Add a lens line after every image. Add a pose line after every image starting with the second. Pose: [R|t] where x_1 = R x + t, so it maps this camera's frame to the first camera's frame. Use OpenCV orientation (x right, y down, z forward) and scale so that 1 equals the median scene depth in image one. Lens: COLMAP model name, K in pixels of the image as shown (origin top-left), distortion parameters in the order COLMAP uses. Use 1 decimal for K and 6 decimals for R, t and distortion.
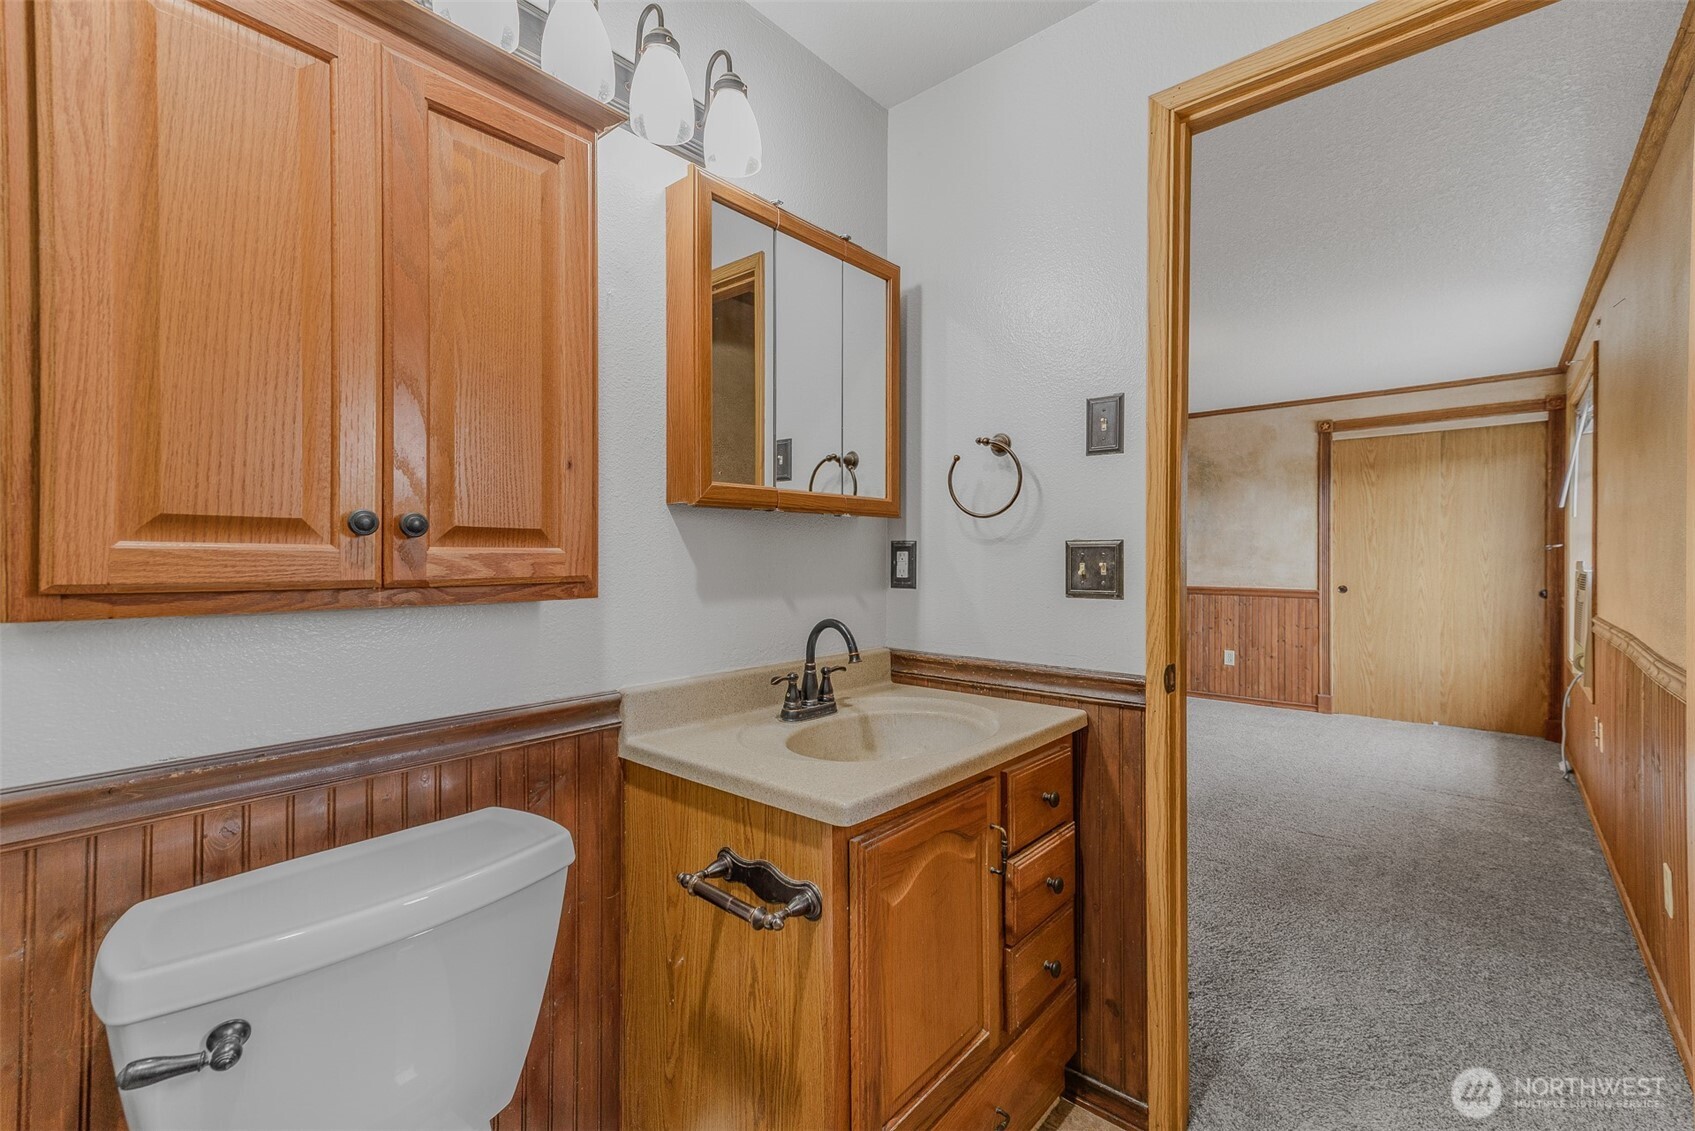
lens RADIAL K [[740.0, 0, 849.5], [0, 740.0, 554.0], [0, 0, 1]] dist [0.022298, -0.000031]
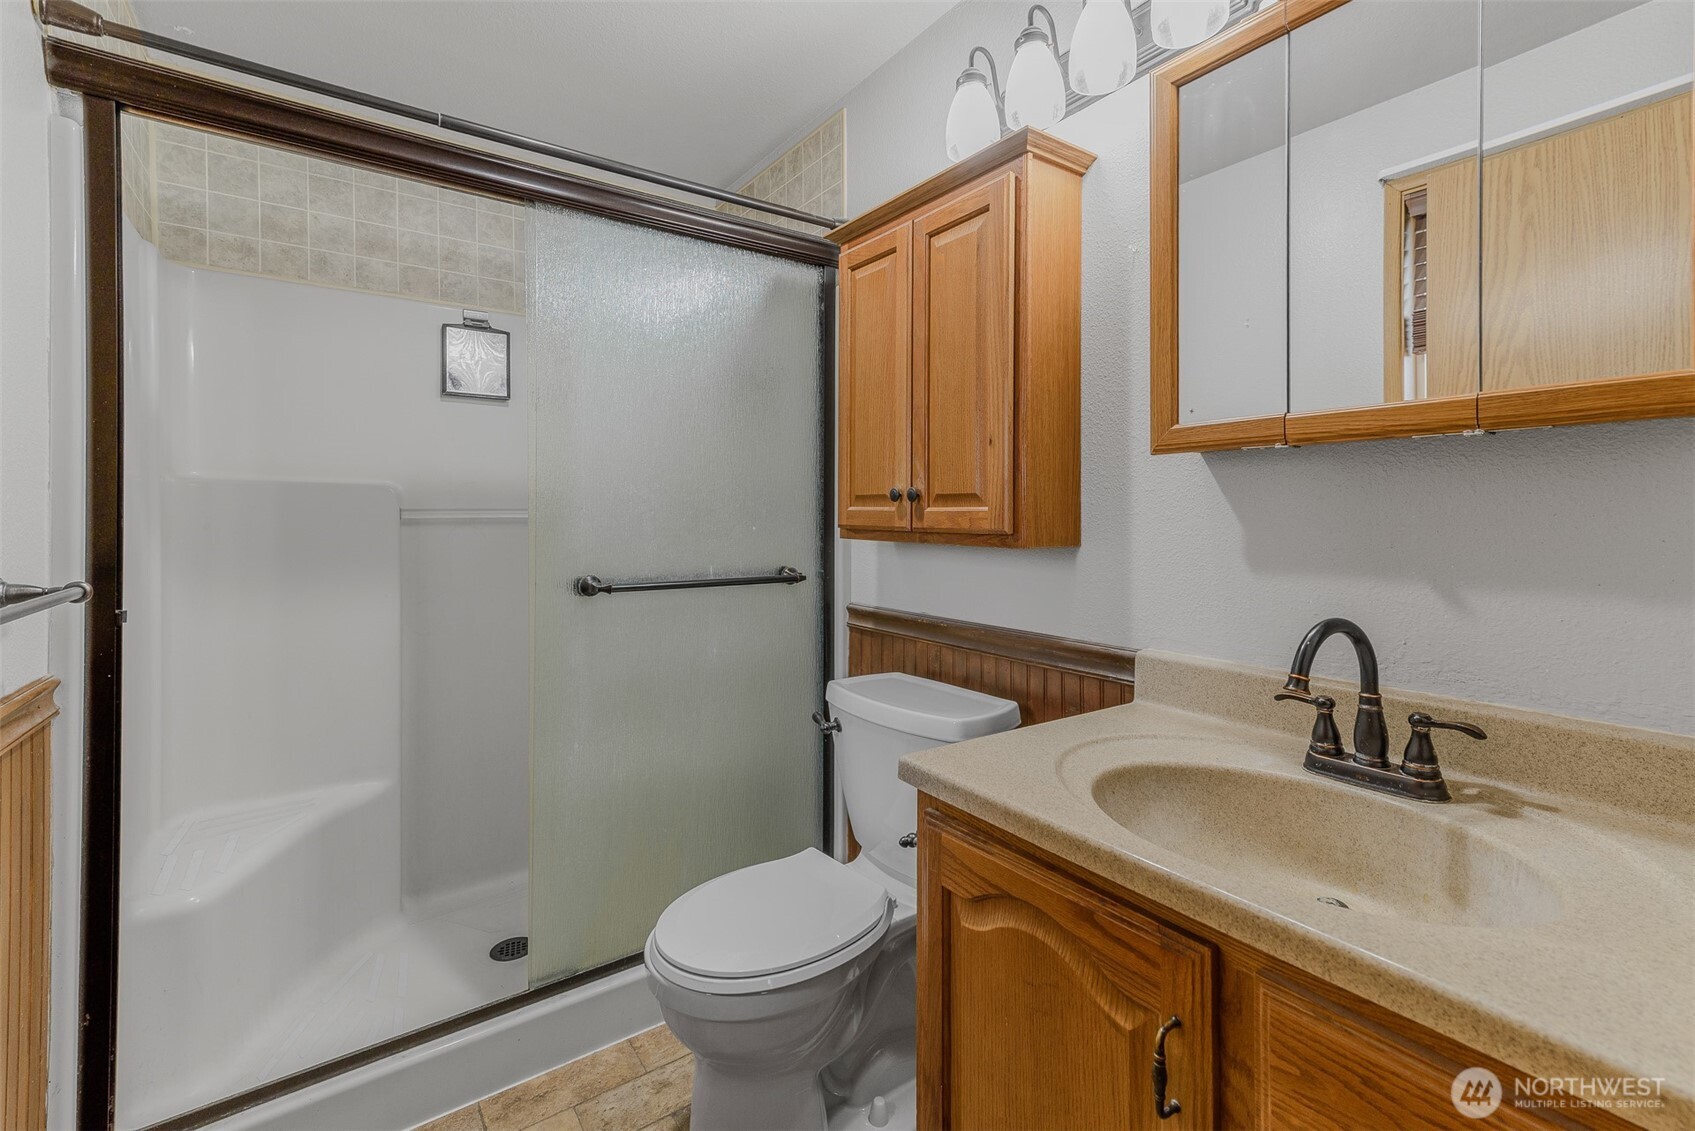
lens RADIAL K [[728.9, 0, 850.2], [0, 728.9, 510.8], [0, 0, 1]] dist [0.000474, 0.000141]
pose [[-0.237909, -0.006304, -0.971267, 0.796039], [0.001221, 0.999976, -0.006789, 0.006255], [0.971287, -0.002801, -0.237895, 0.950454]]
